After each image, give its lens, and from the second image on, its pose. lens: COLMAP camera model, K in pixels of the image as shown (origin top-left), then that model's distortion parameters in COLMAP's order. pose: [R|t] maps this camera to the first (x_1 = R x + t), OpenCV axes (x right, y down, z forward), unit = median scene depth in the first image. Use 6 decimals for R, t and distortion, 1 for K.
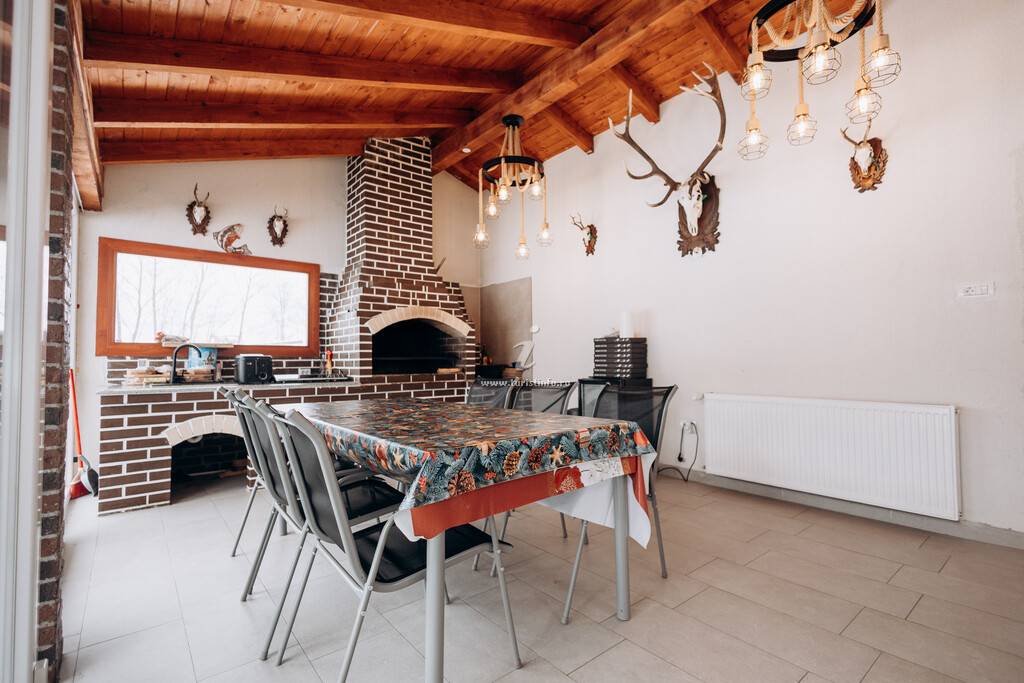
lens RADIAL K [[472.9, 0, 511.7], [0, 472.9, 345.7], [0, 0, 1]] dist [0.025311, 0.000745]
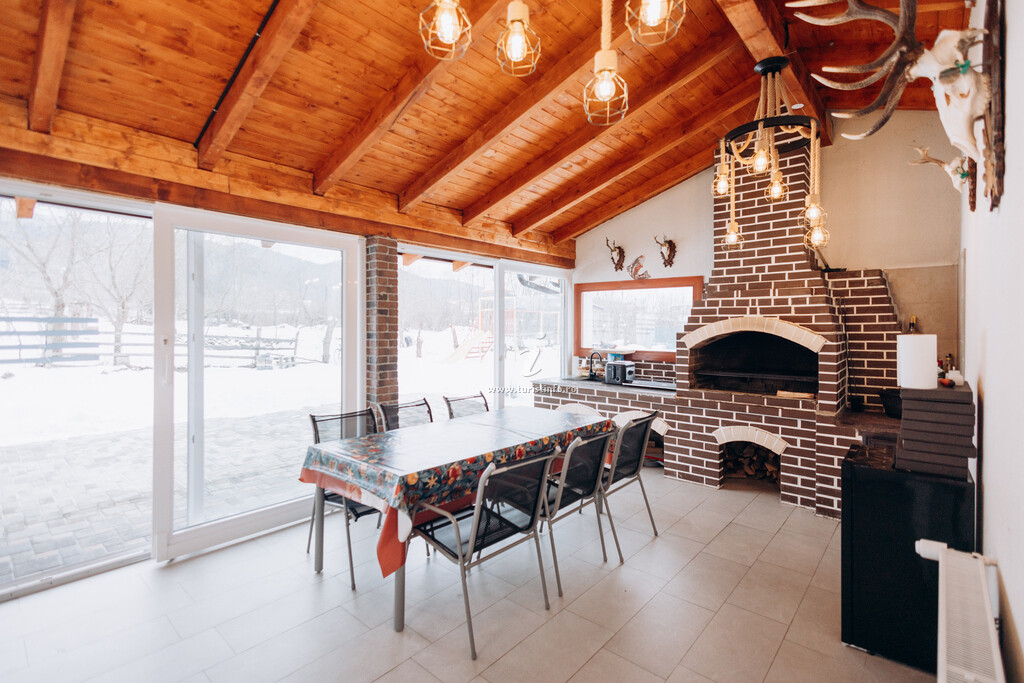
lens RADIAL K [[472.9, 0, 511.3], [0, 472.9, 331.6], [0, 0, 1]] dist [0.025311, 0.000745]
pose [[0.164184, 0.018476, -0.986257, 0.584548], [0.029898, 0.999272, 0.023697, -0.087382], [0.985976, -0.033378, 0.163512, 0.416671]]
